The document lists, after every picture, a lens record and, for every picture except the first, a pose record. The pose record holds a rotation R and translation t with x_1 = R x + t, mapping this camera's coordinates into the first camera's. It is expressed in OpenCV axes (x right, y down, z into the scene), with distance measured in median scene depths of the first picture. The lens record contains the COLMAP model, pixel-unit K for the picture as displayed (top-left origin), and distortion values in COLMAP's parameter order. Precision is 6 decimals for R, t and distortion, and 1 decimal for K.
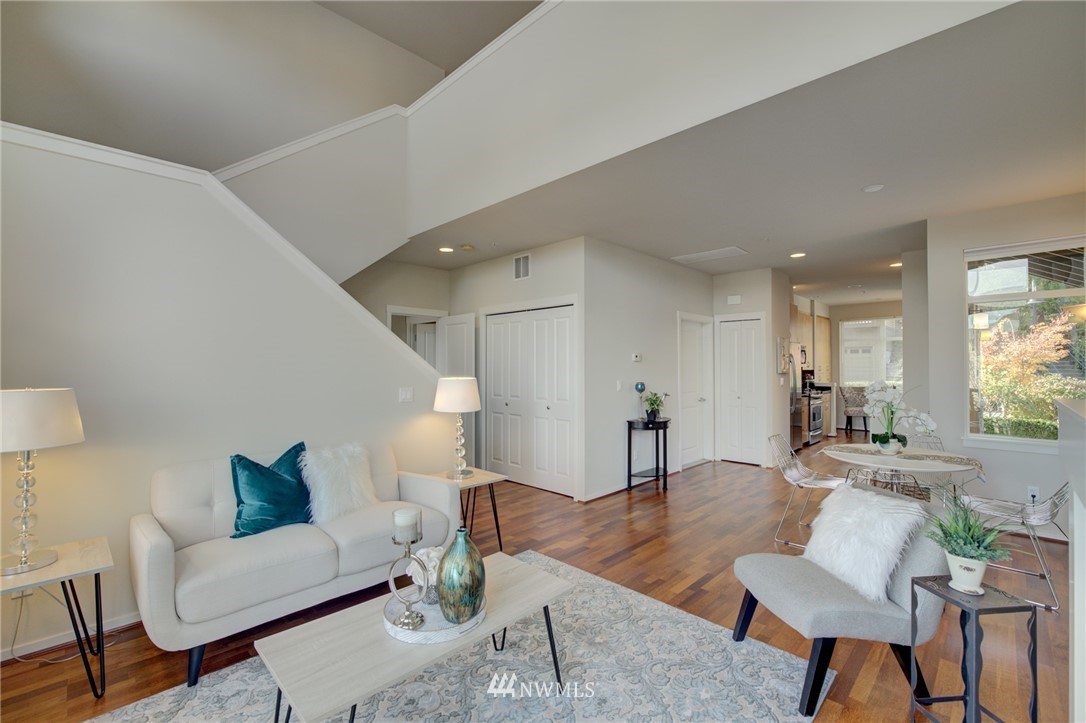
lens RADIAL K [[464.6, 0, 544.6], [0, 464.6, 362.0], [0, 0, 1]] dist [-0.008836, 0.000056]
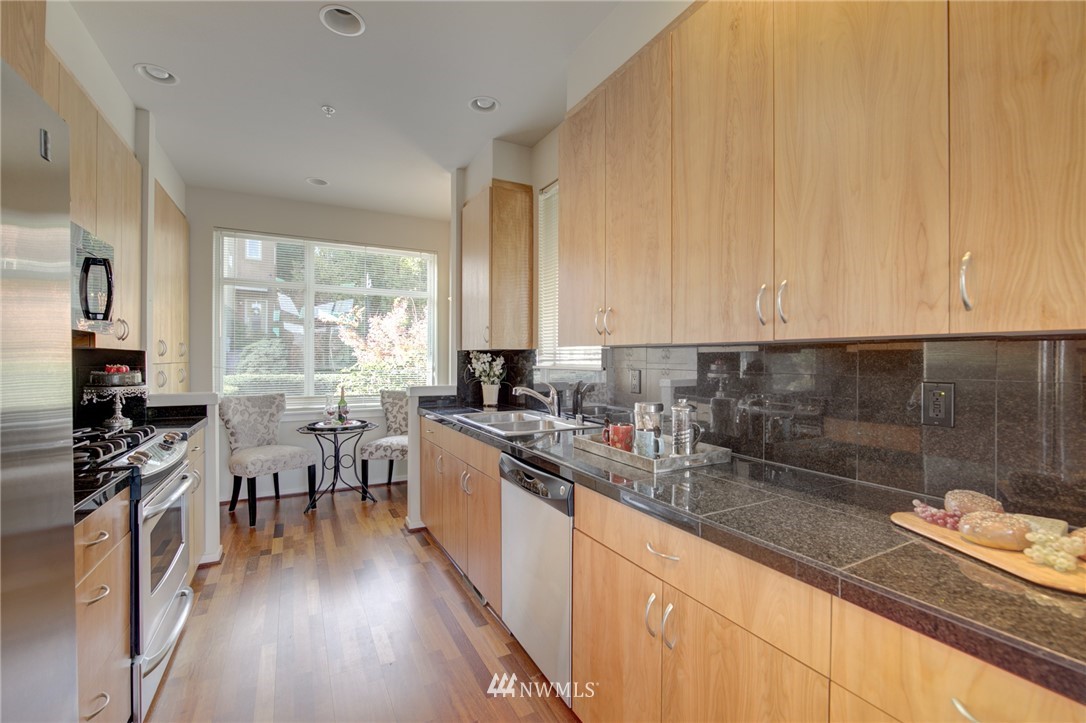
lens RADIAL K [[464.6, 0, 544.6], [0, 464.6, 362.0], [0, 0, 1]] dist [-0.008836, 0.000056]
pose [[0.294409, -0.005156, 0.955666, 0.666584], [-0.012279, 0.999883, 0.009177, 0.031852], [-0.955601, -0.014436, 0.294311, 1.185698]]
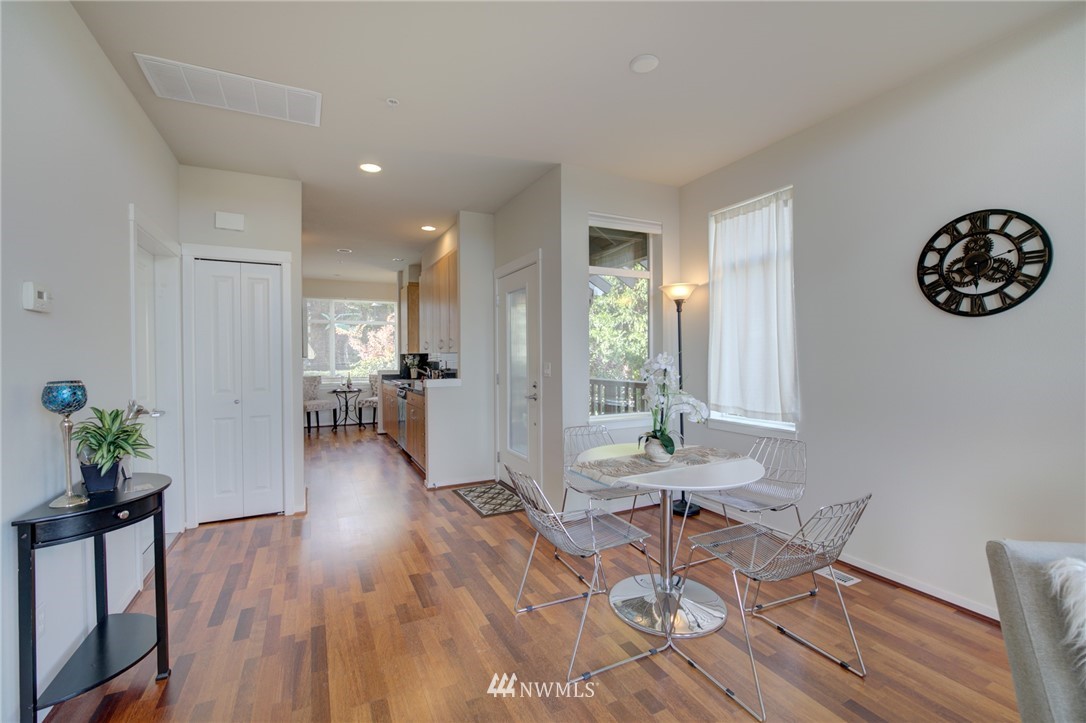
lens RADIAL K [[464.6, 0, 544.6], [0, 464.6, 362.0], [0, 0, 1]] dist [-0.008836, 0.000056]
pose [[0.320970, -0.012864, 0.947002, 0.021200], [-0.002158, 0.999895, 0.014314, 0.026413], [-0.947087, -0.006638, 0.320908, 0.594699]]
